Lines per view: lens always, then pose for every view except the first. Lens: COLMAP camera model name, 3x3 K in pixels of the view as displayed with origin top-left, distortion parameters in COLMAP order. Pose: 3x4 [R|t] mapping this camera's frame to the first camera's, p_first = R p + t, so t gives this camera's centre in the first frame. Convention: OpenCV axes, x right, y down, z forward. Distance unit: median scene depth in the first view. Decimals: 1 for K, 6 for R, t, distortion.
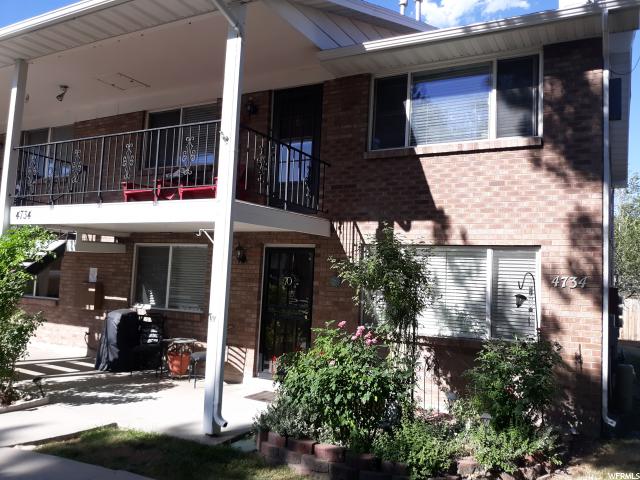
lens RADIAL K [[529.9, 0, 320.6], [0, 529.9, 235.8], [0, 0, 1]] dist [0.032000, -0.081853]
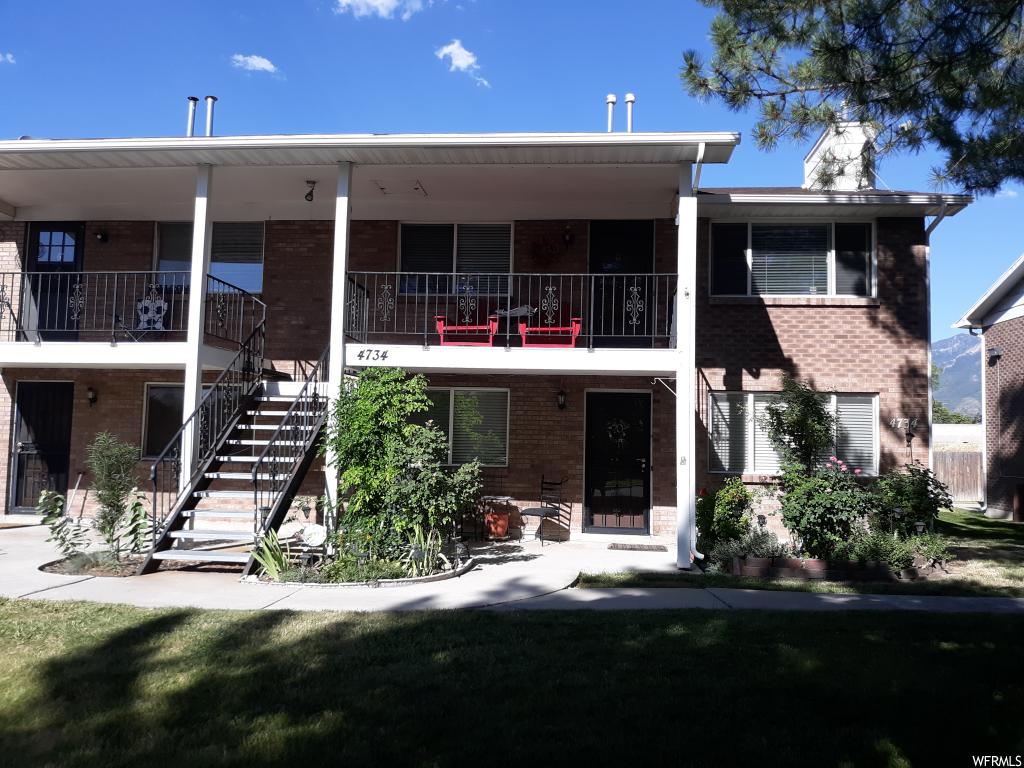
lens RADIAL K [[847.8, 0, 518.3], [0, 847.8, 378.3], [0, 0, 1]] dist [0.032000, -0.081853]
pose [[0.913342, 0.006128, 0.407147, -0.988787], [-0.014815, 0.999725, 0.018188, -0.032582], [-0.406924, -0.022644, 0.913181, -0.351933]]
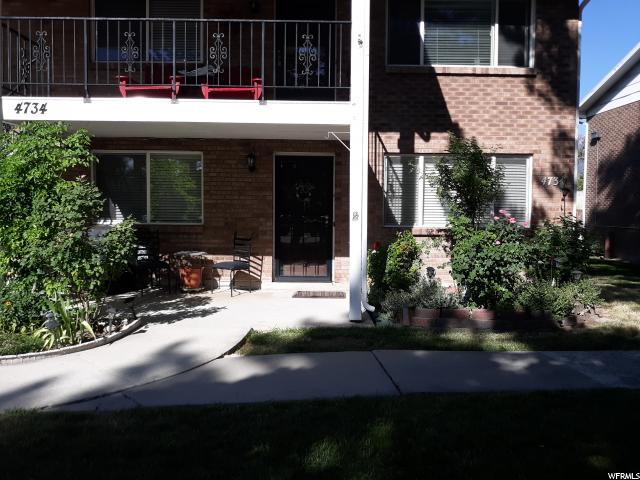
lens RADIAL K [[529.9, 0, 323.8], [0, 529.9, 238.2], [0, 0, 1]] dist [0.032000, -0.081853]
pose [[0.870266, -0.061799, 0.488690, -0.639240], [-0.012158, 0.989102, 0.146730, 0.035048], [-0.492431, -0.133636, 0.860031, 0.089969]]
